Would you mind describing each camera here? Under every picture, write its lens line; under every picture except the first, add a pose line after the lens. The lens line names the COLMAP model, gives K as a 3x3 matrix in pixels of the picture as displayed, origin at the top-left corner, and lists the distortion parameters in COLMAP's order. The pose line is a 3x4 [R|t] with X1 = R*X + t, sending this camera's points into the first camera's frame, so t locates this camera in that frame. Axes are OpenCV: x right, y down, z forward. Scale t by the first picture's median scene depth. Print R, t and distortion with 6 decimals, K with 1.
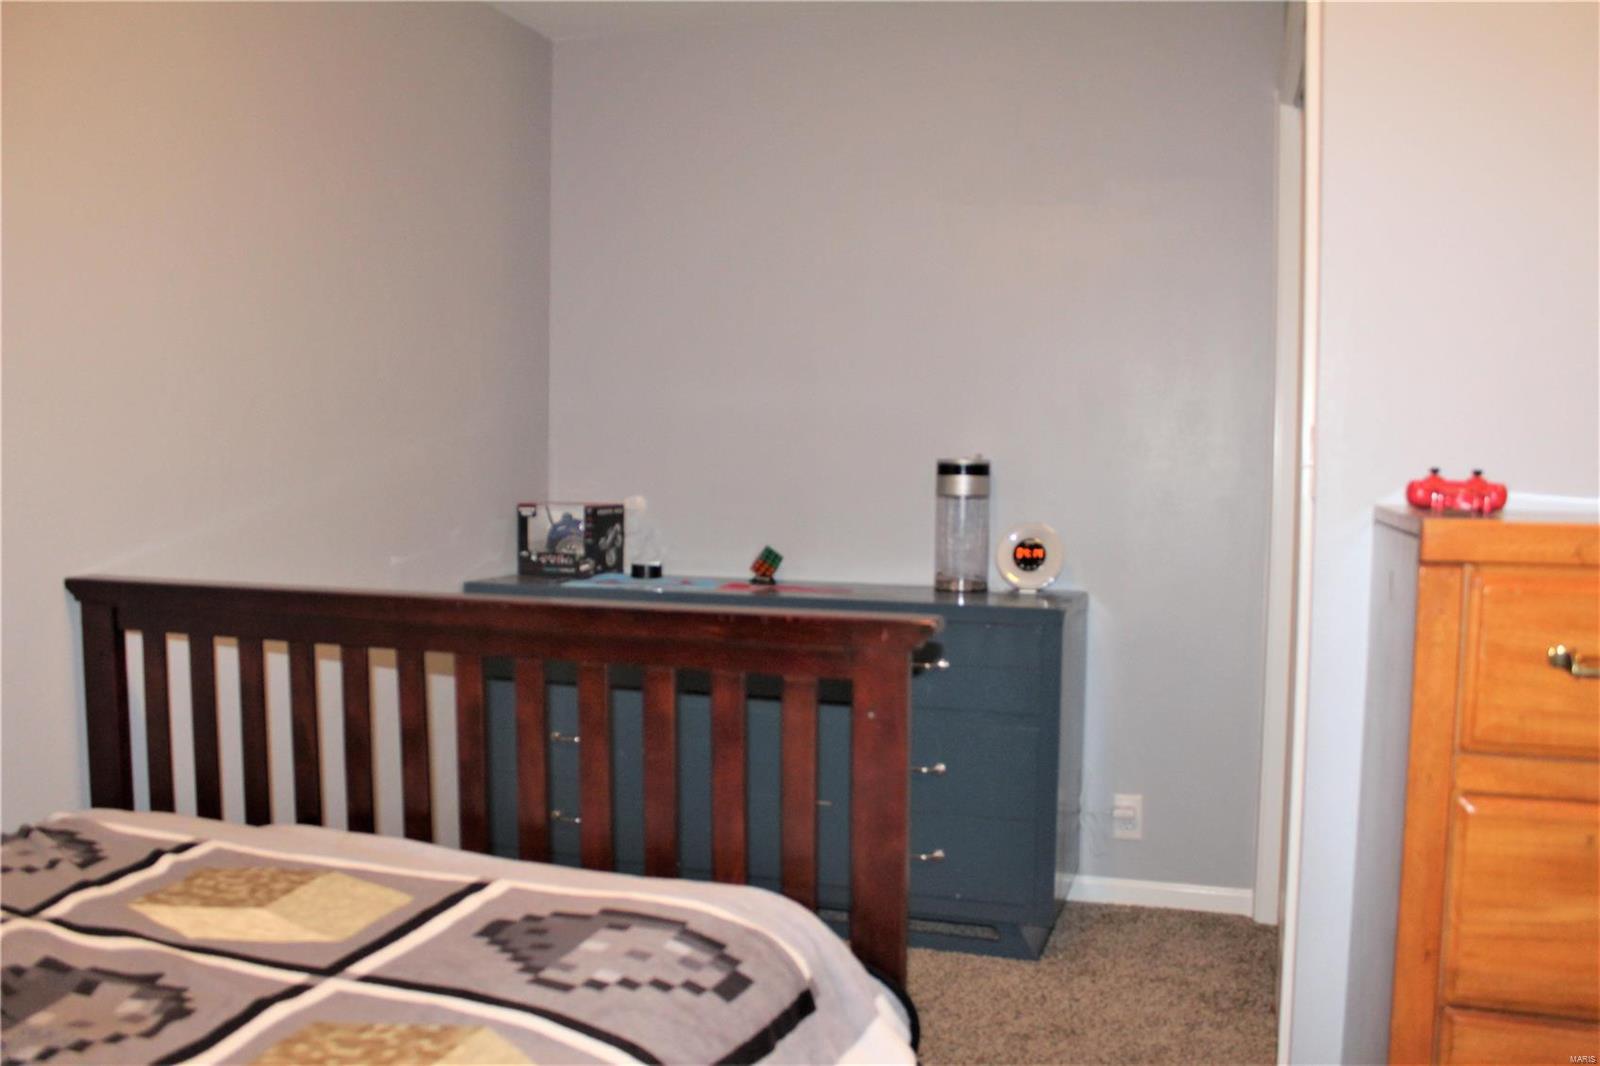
lens RADIAL K [[1336.2, 0, 802.4], [0, 1336.2, 536.4], [0, 0, 1]] dist [-0.137571, 0.091216]
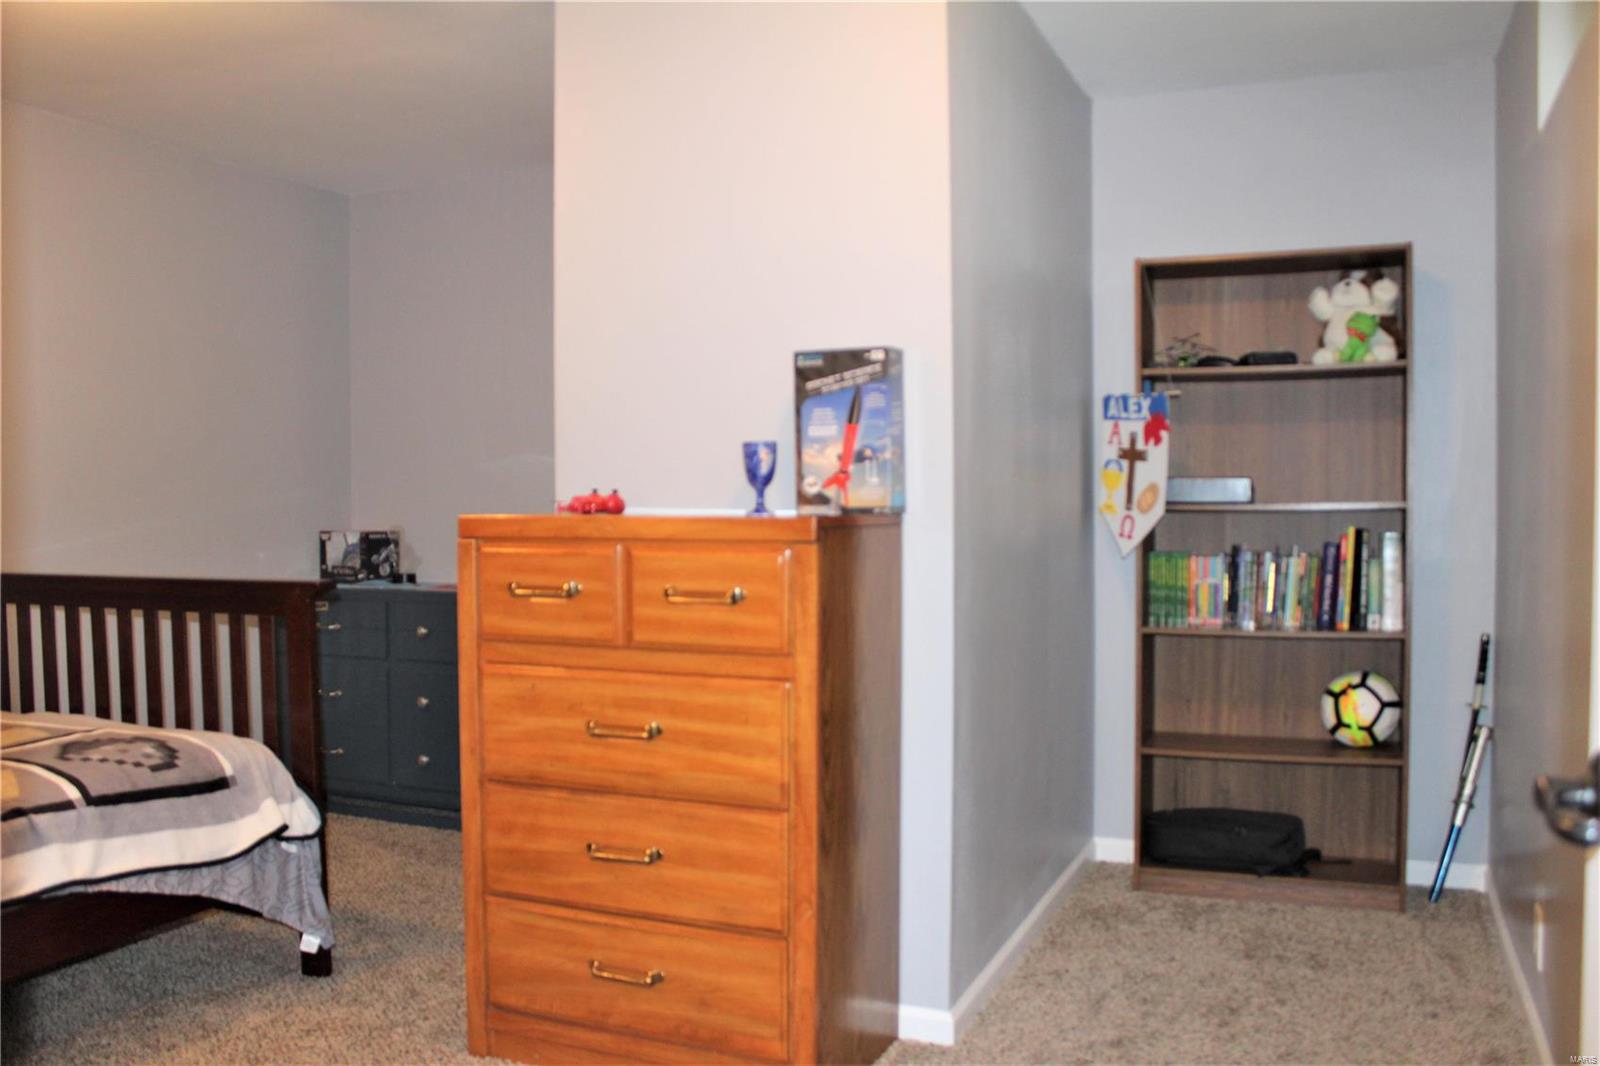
lens RADIAL K [[1336.2, 0, 796.0], [0, 1336.2, 539.1], [0, 0, 1]] dist [-0.137571, 0.091216]
pose [[0.993766, -0.012436, -0.110793, 0.444795], [0.008945, 0.999449, -0.031950, 0.032969], [0.111130, 0.030760, 0.993330, -0.322080]]
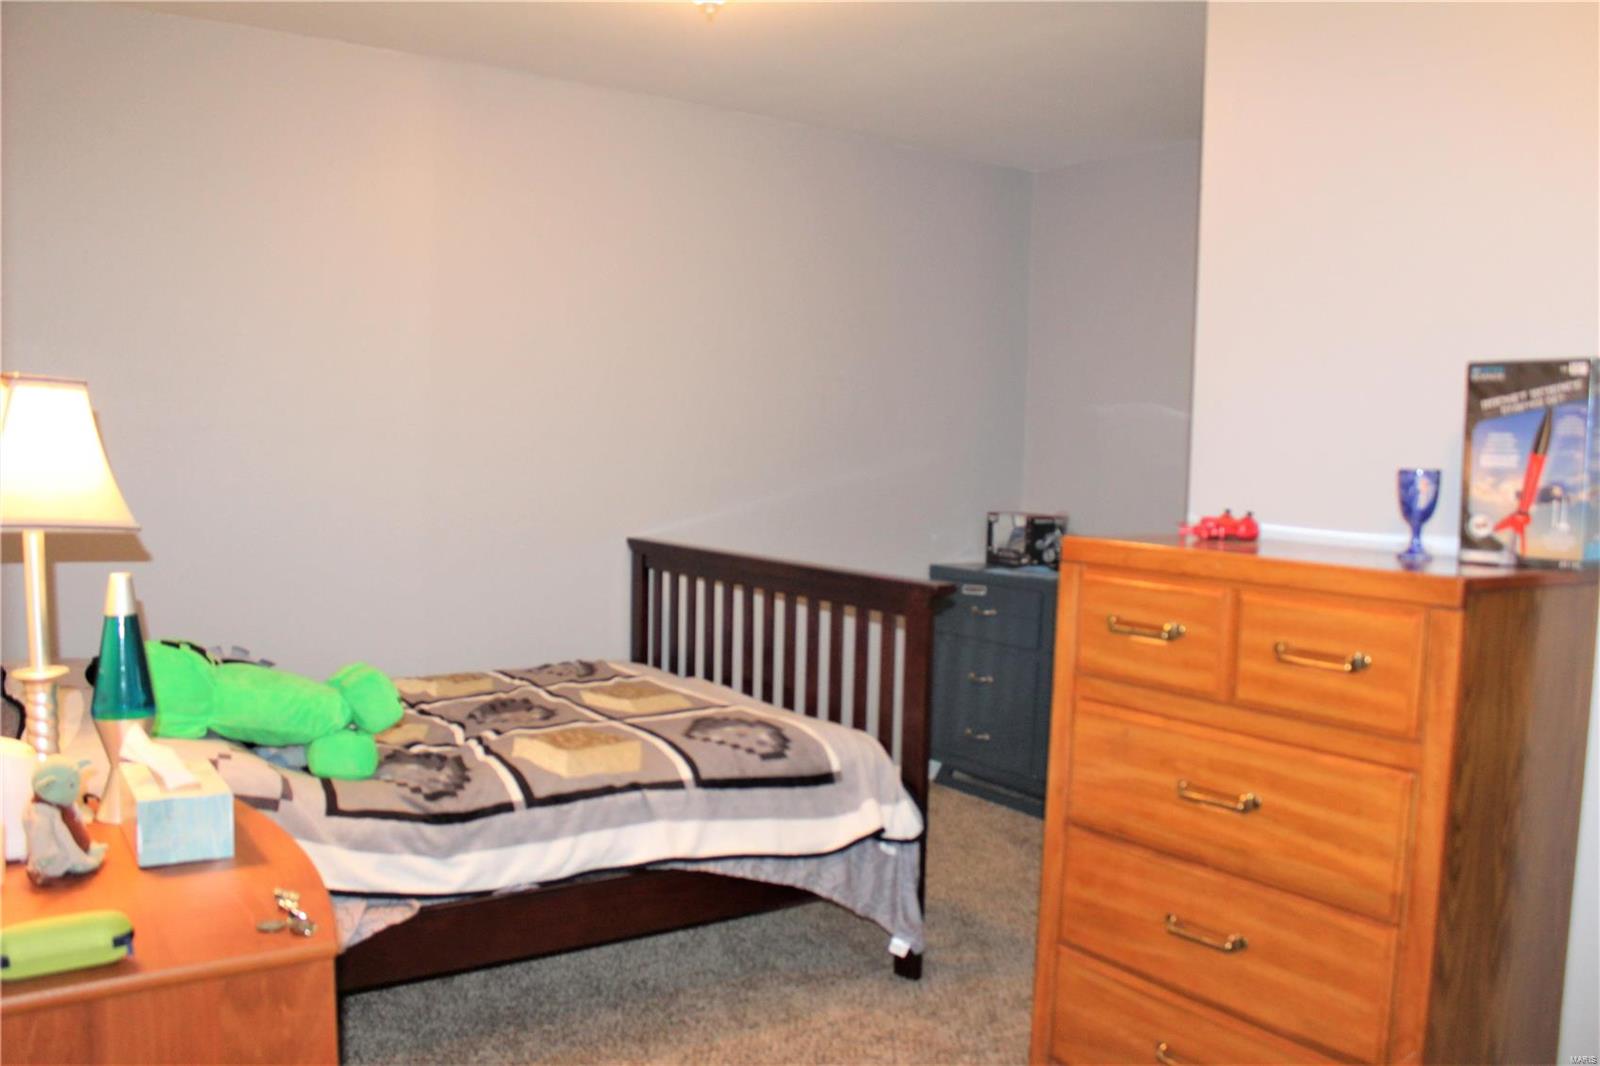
lens RADIAL K [[1336.2, 0, 795.9], [0, 1336.2, 537.7], [0, 0, 1]] dist [-0.137571, 0.091216]
pose [[0.794110, 0.057015, -0.605094, 0.482541], [-0.060101, 0.998077, 0.015170, -0.007279], [0.604795, 0.024320, 0.796010, -0.238802]]
